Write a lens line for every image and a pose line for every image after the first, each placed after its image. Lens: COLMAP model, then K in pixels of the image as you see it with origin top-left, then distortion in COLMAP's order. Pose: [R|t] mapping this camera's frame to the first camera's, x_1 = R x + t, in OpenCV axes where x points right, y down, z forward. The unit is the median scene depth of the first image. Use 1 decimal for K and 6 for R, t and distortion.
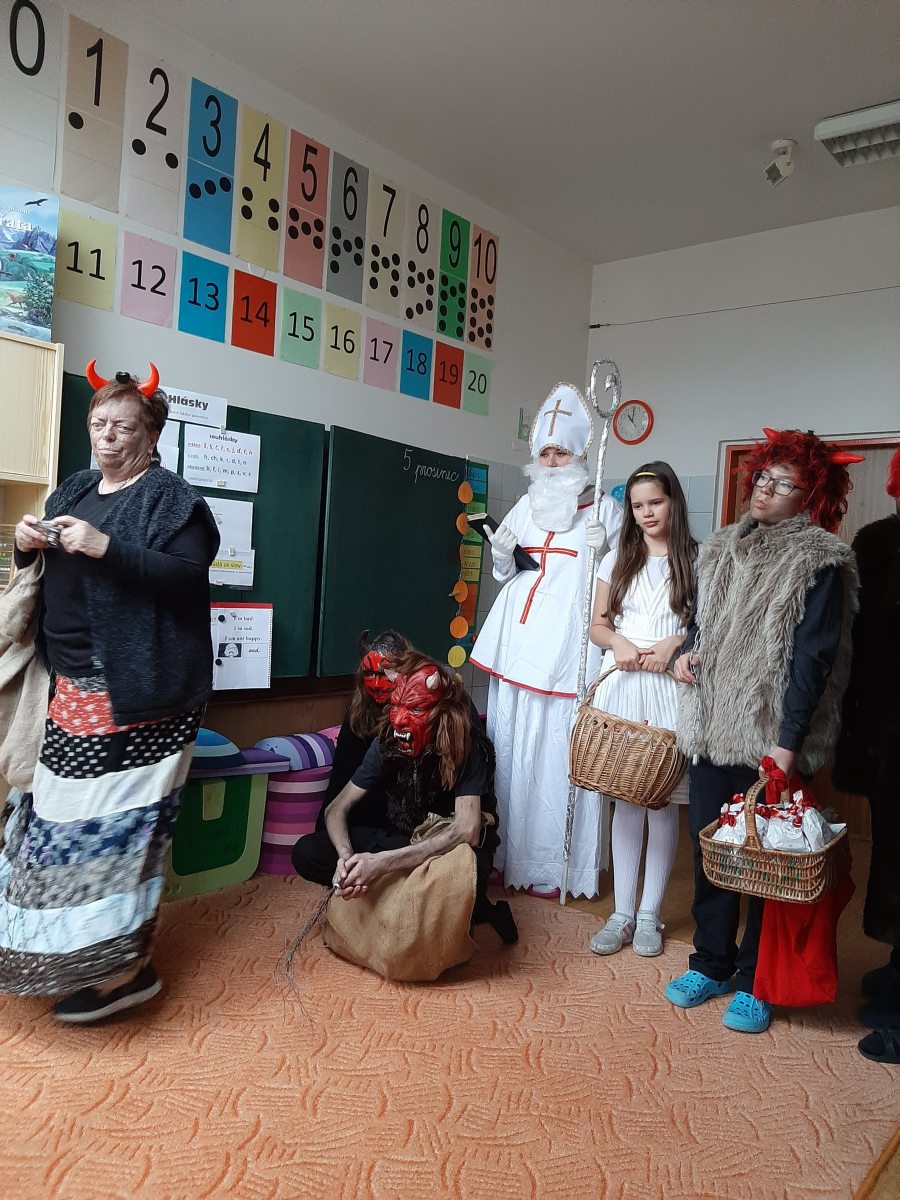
lens RADIAL K [[950.1, 0, 432.8], [0, 950.1, 613.5], [0, 0, 1]] dist [0.023487, -0.066685]
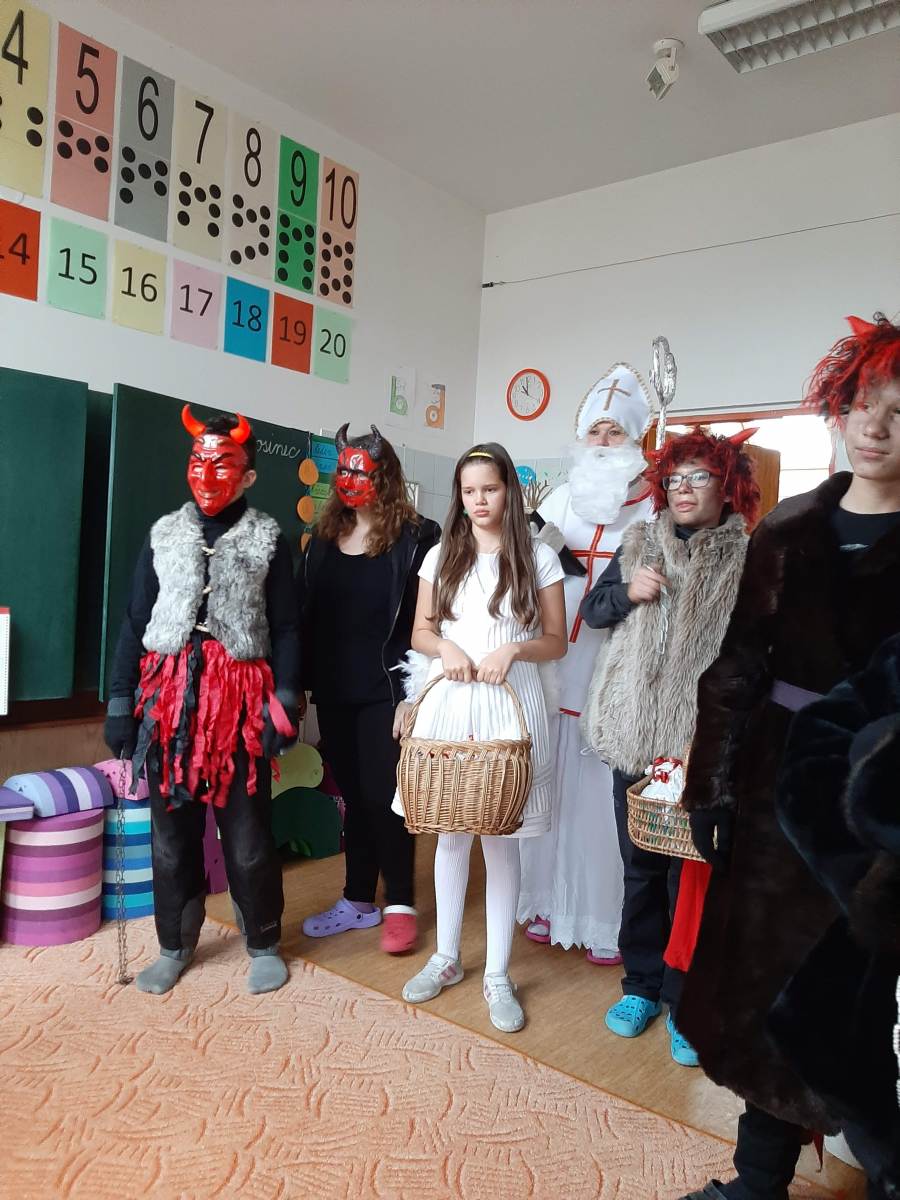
lens RADIAL K [[950.1, 0, 441.8], [0, 950.1, 607.7], [0, 0, 1]] dist [0.023487, -0.066685]
pose [[0.999875, -0.005819, 0.014695, 0.145038], [0.005865, 0.999978, -0.003055, -0.004292], [-0.014677, 0.003141, 0.999887, 0.165401]]
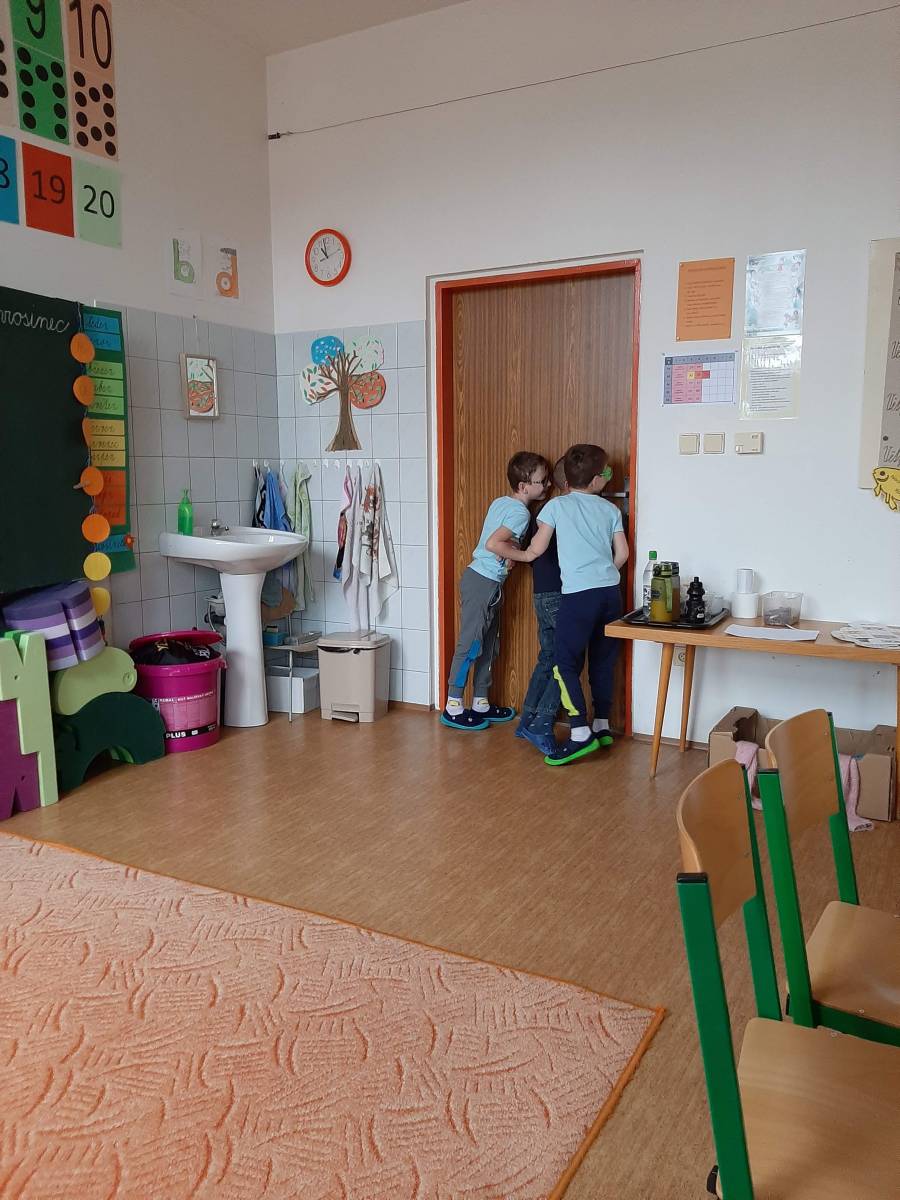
lens RADIAL K [[950.1, 0, 451.2], [0, 950.1, 618.0], [0, 0, 1]] dist [0.023487, -0.066685]
pose [[0.979220, -0.099010, 0.176992, 0.171853], [0.077086, 0.988937, 0.126731, 0.011509], [-0.187582, -0.110454, 0.976019, 0.189819]]
